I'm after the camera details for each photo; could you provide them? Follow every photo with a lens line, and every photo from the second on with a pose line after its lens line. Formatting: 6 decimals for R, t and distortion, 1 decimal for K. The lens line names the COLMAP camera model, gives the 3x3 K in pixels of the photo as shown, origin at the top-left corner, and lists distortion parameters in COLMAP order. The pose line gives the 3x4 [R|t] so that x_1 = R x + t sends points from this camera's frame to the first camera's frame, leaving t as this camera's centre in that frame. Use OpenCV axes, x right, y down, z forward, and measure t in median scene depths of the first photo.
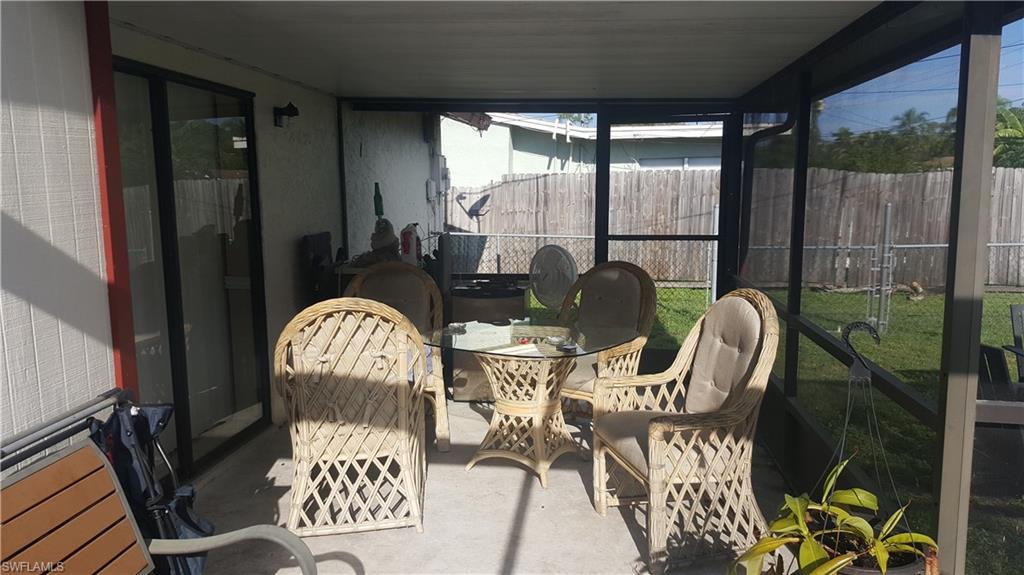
lens RADIAL K [[734.0, 0, 512.0], [0, 734.0, 287.5], [0, 0, 1]] dist [0.099851, -0.120112]
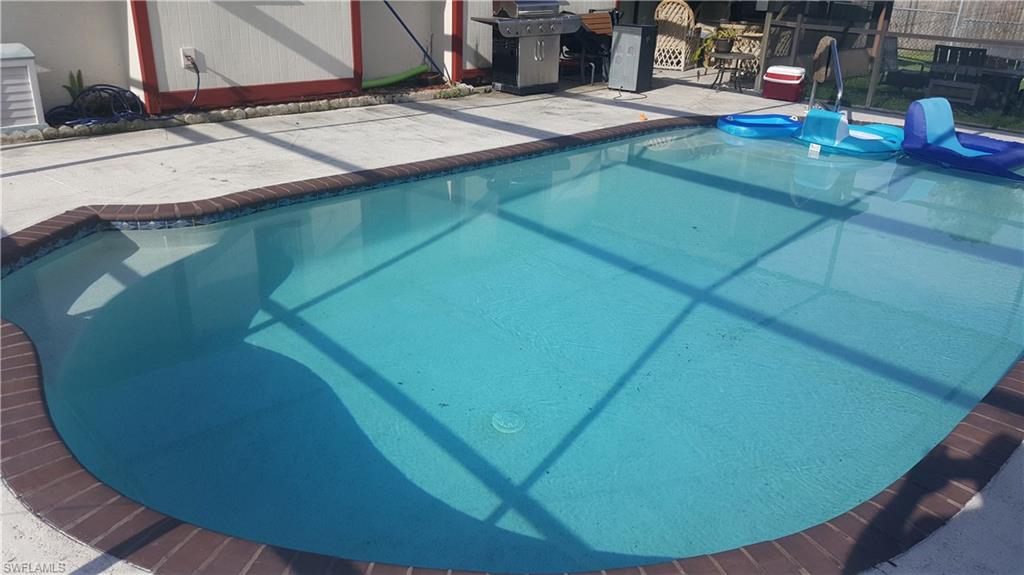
lens RADIAL K [[734.0, 0, 512.0], [0, 734.0, 287.5], [0, 0, 1]] dist [0.099851, -0.120112]
pose [[0.760444, 0.288577, -0.581763, 1.678294], [-0.128682, 0.945039, 0.300571, 0.352127], [0.636526, -0.153705, 0.755784, -2.455075]]
